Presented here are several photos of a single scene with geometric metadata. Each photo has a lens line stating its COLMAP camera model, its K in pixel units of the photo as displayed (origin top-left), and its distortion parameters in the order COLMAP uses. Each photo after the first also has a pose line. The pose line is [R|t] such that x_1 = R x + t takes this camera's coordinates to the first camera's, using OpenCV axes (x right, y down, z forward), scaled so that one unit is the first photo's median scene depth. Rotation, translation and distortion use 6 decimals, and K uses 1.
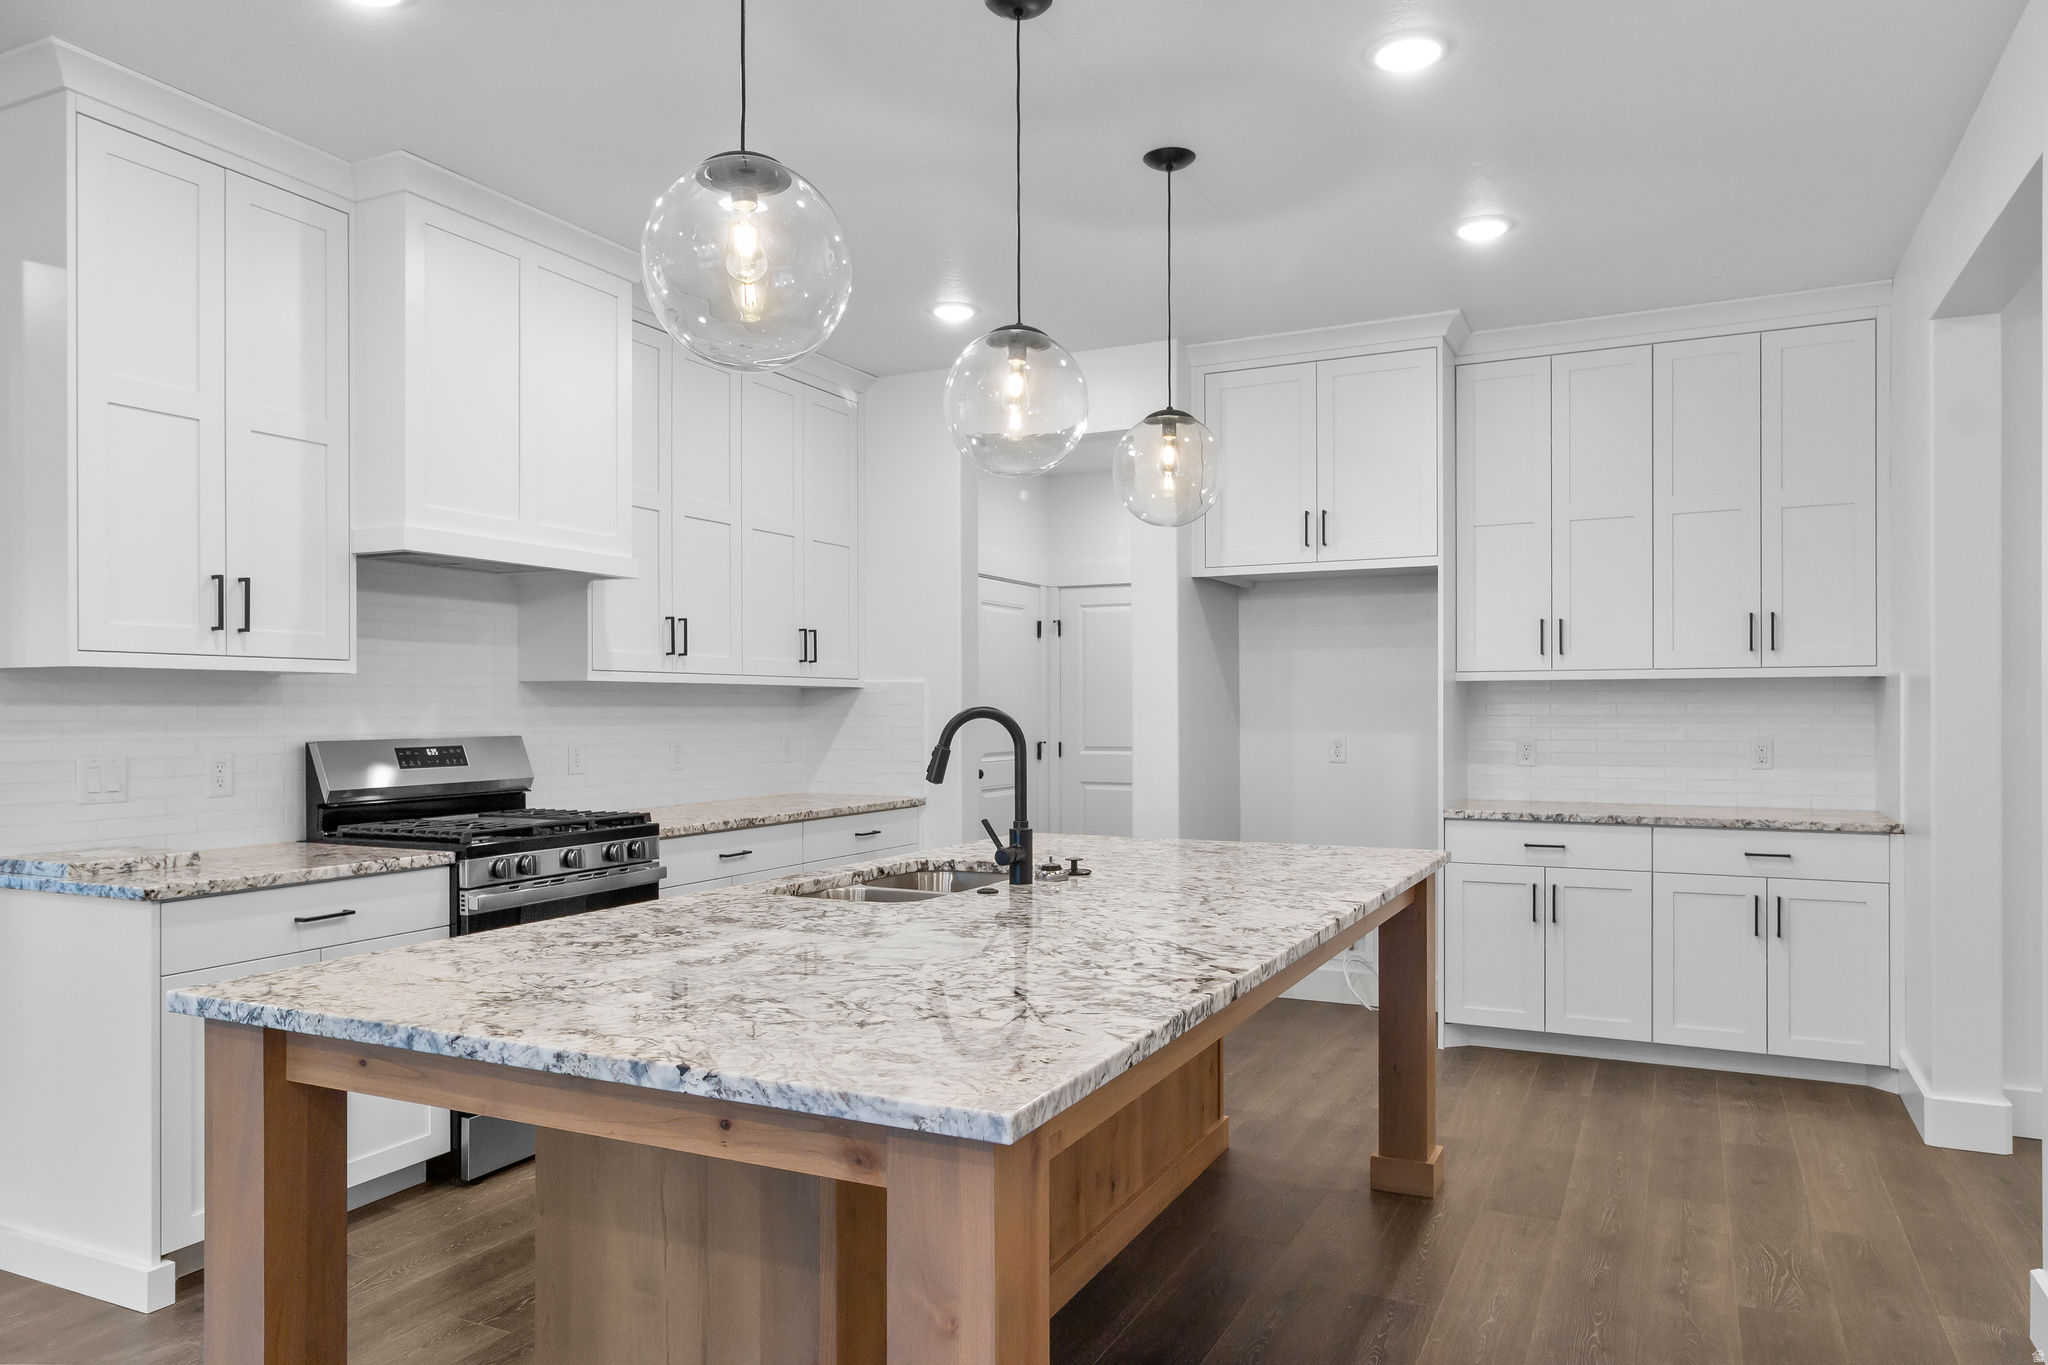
lens RADIAL K [[1351.3, 0, 1018.9], [0, 1351.3, 716.3], [0, 0, 1]] dist [-0.003002, -0.000761]
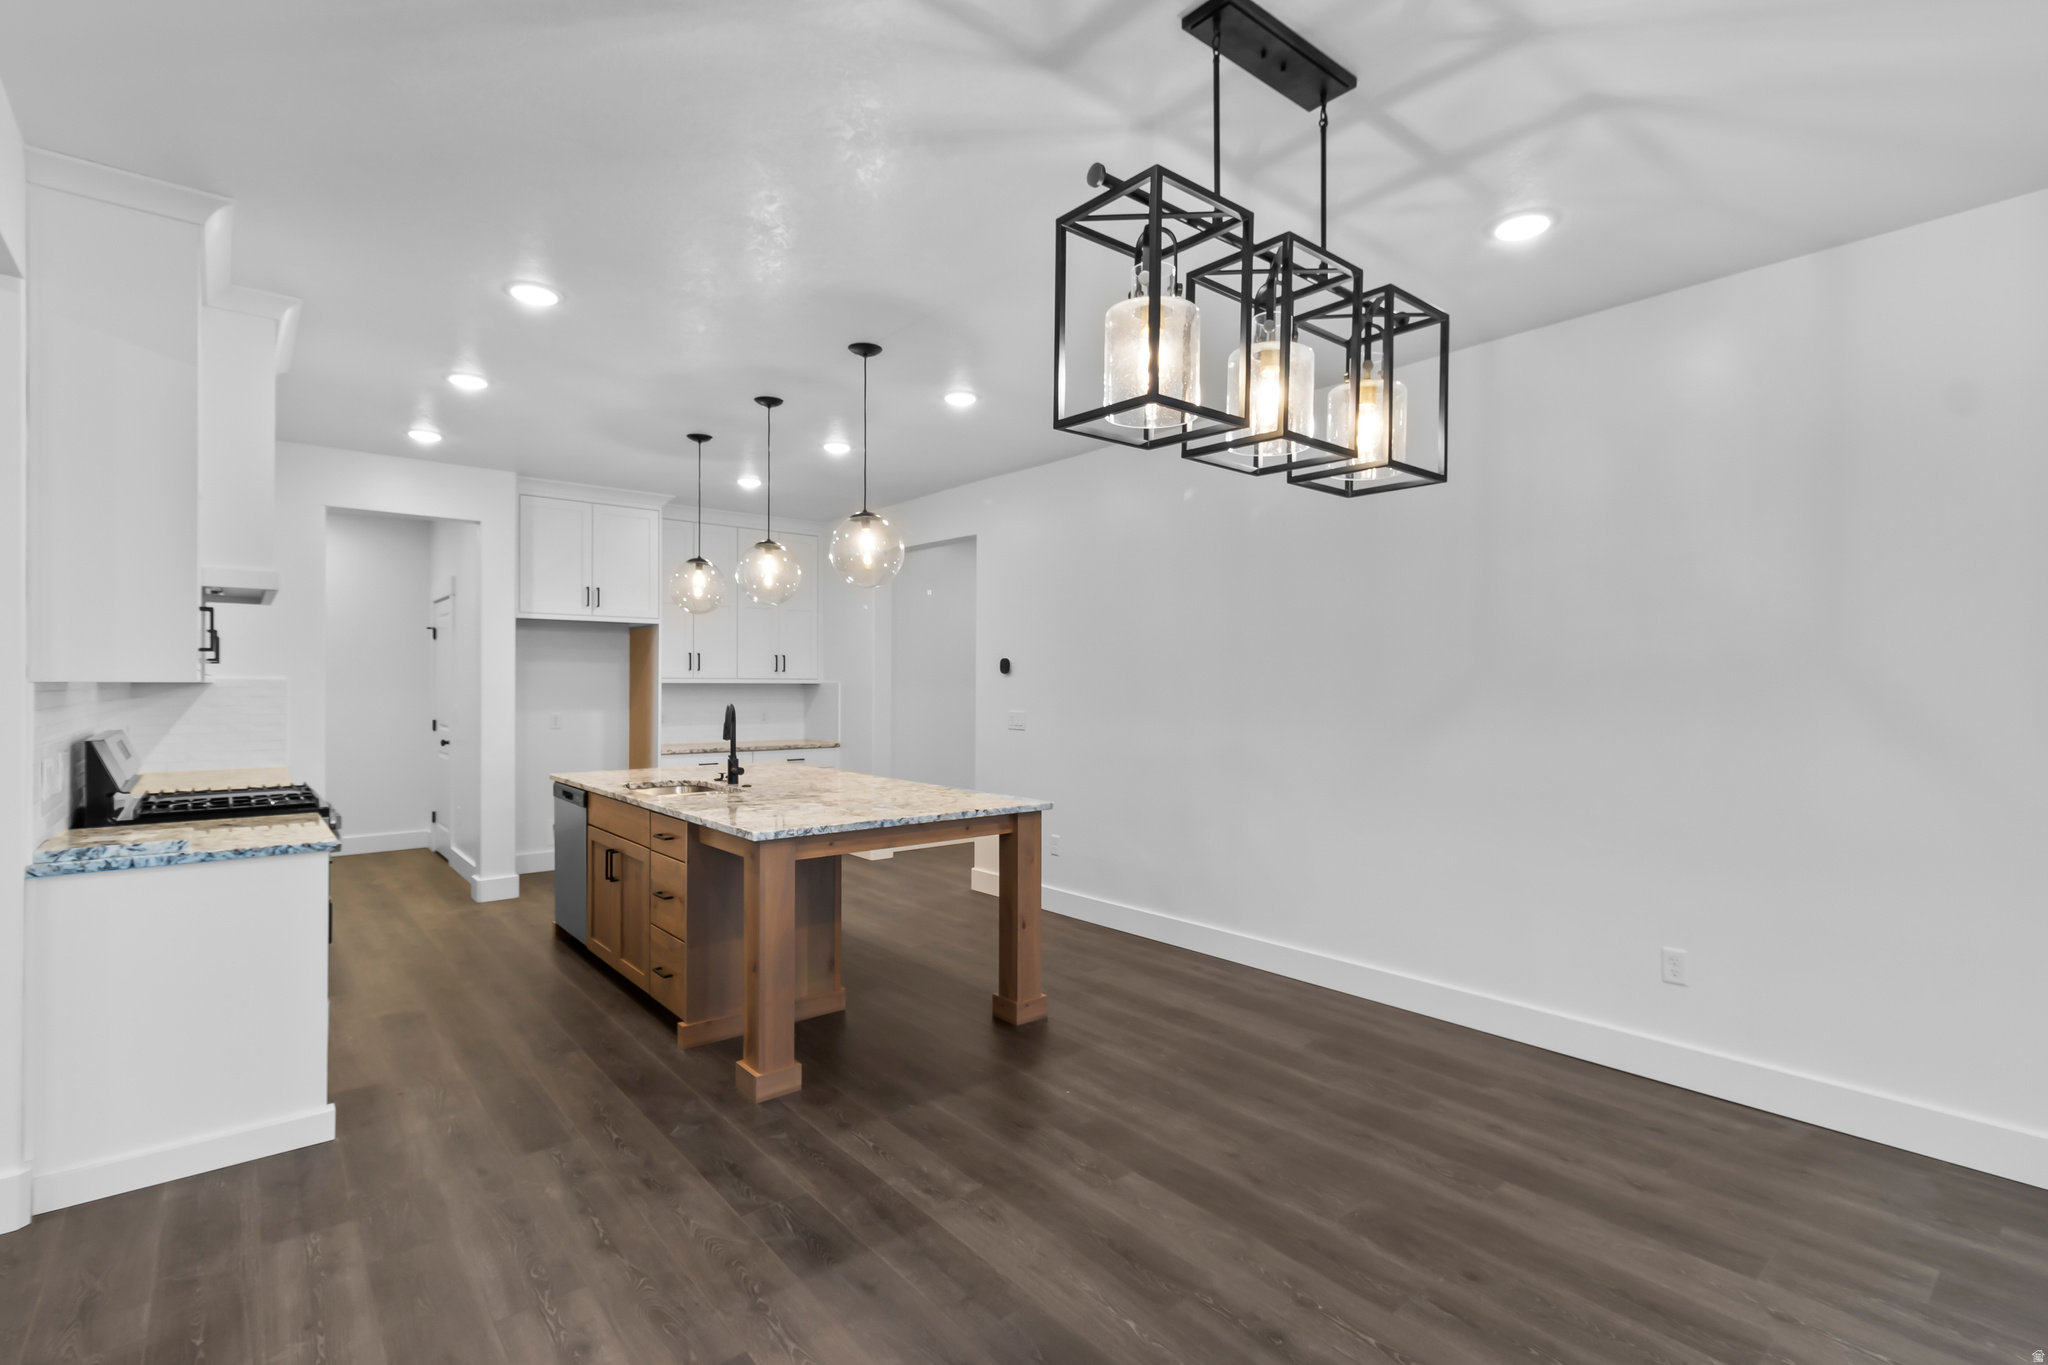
lens RADIAL K [[941.1, 0, 1025.0], [0, 941.1, 684.0], [0, 0, 1]] dist [0.004560, 0.000673]
pose [[0.405928, 0.007292, 0.913876, -0.804159], [0.003431, 0.999949, -0.009502, -0.012276], [-0.913899, 0.006992, 0.405882, -0.026263]]
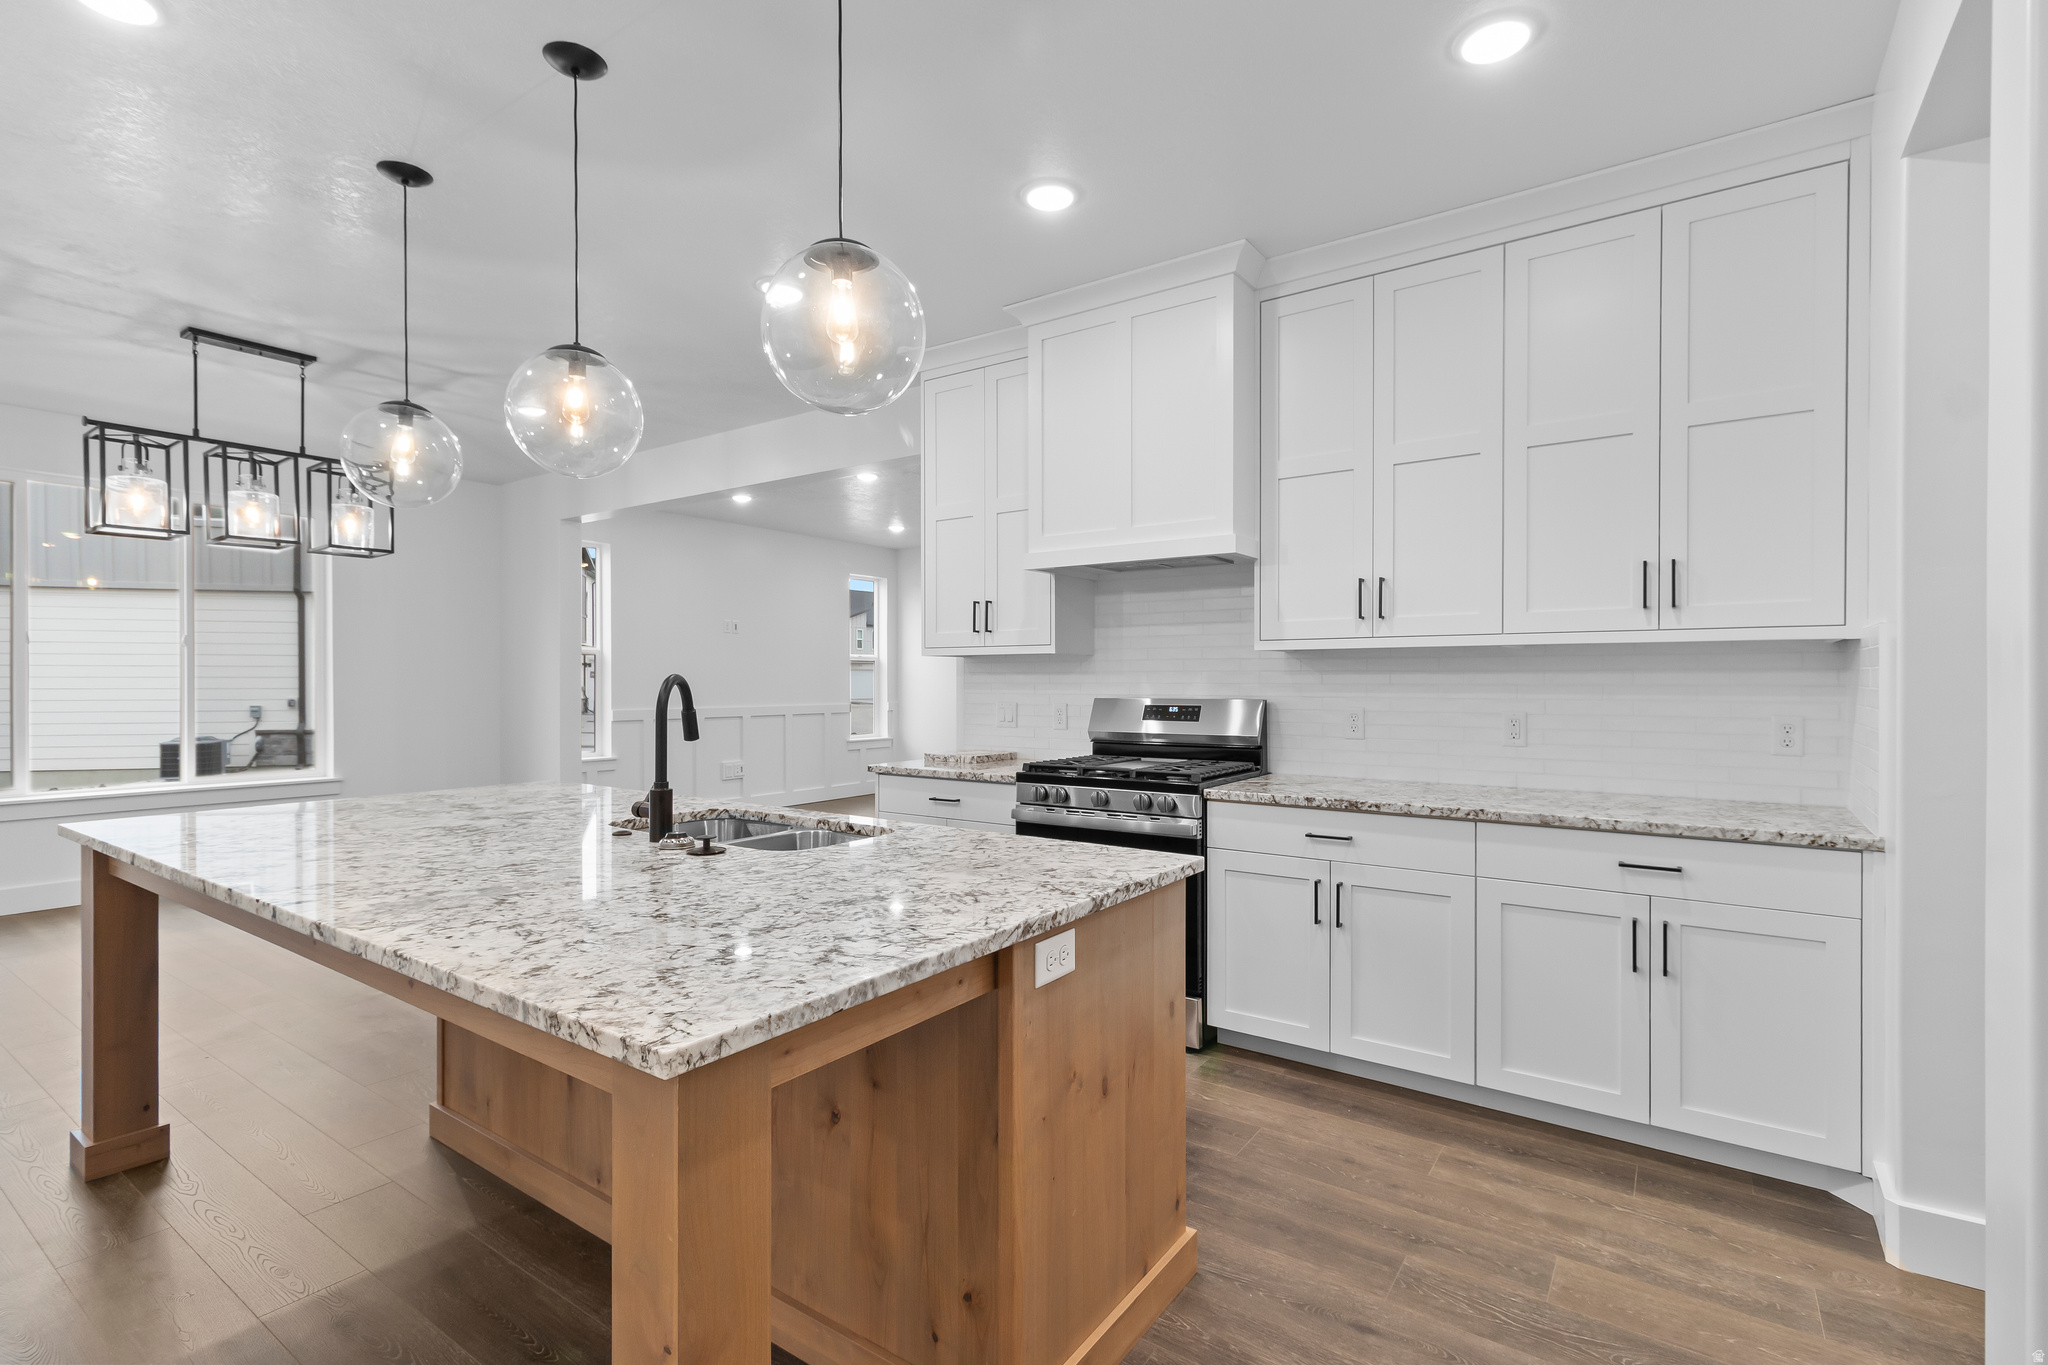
lens RADIAL K [[941.1, 0, 1025.0], [0, 941.1, 684.0], [0, 0, 1]] dist [0.004560, 0.000673]
pose [[-0.157580, 0.006551, -0.987485, 0.467959], [-0.003142, 0.999970, 0.007135, -0.004083], [0.987501, 0.004227, -0.157554, 0.949343]]
